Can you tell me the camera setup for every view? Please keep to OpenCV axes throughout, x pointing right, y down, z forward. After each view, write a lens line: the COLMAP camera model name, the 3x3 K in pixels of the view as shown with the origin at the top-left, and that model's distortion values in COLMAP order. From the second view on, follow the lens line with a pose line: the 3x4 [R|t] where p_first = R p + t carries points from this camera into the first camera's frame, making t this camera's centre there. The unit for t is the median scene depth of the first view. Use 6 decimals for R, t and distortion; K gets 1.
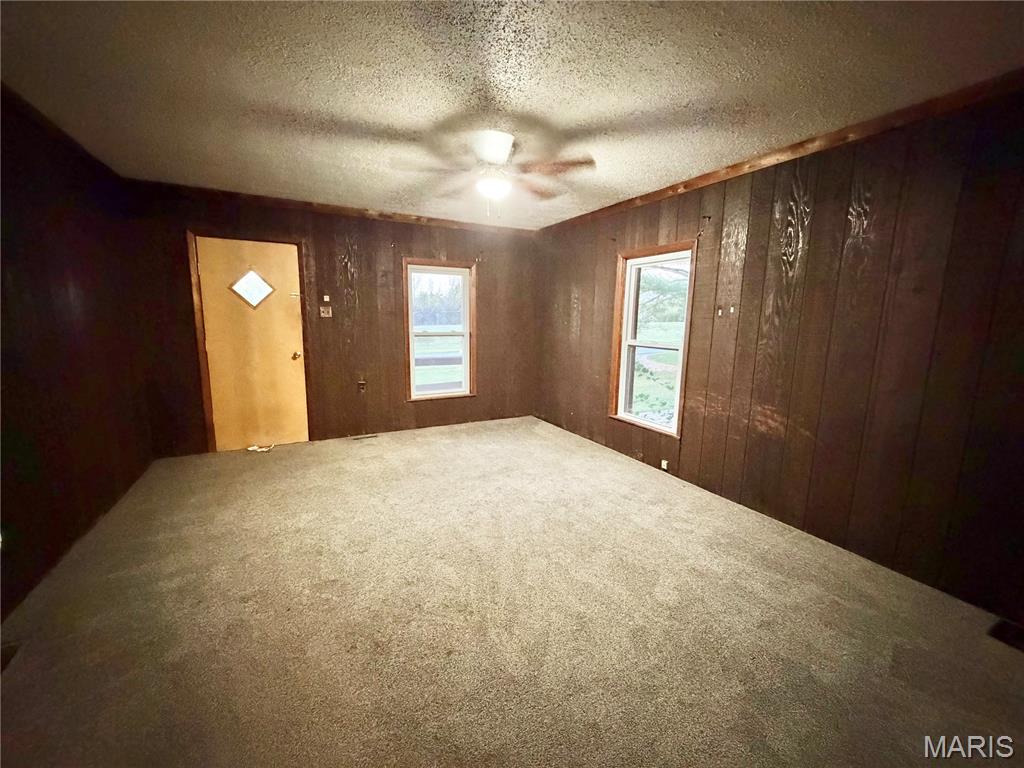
lens RADIAL K [[409.3, 0, 507.7], [0, 409.3, 385.9], [0, 0, 1]] dist [0.001484, -0.000013]
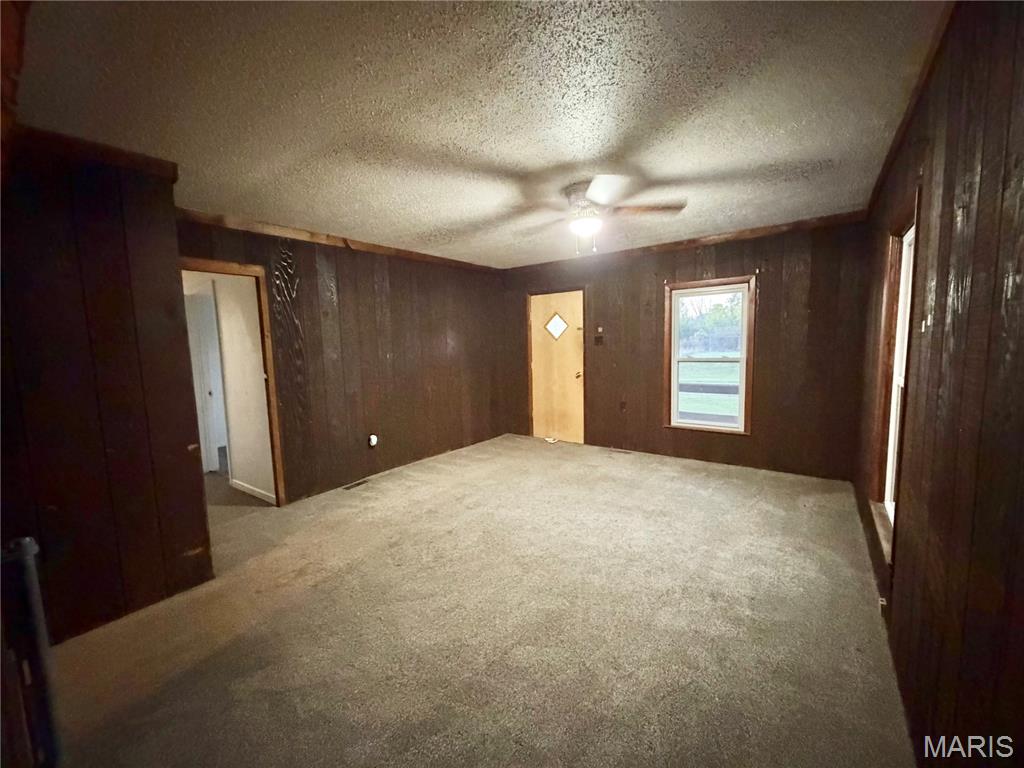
lens RADIAL K [[409.3, 0, 507.7], [0, 409.3, 385.9], [0, 0, 1]] dist [0.001484, -0.000013]
pose [[0.416617, 0.071710, -0.906249, 0.555435], [-0.117498, 0.992770, 0.024541, -0.045152], [0.901457, 0.096258, 0.422031, 0.258381]]
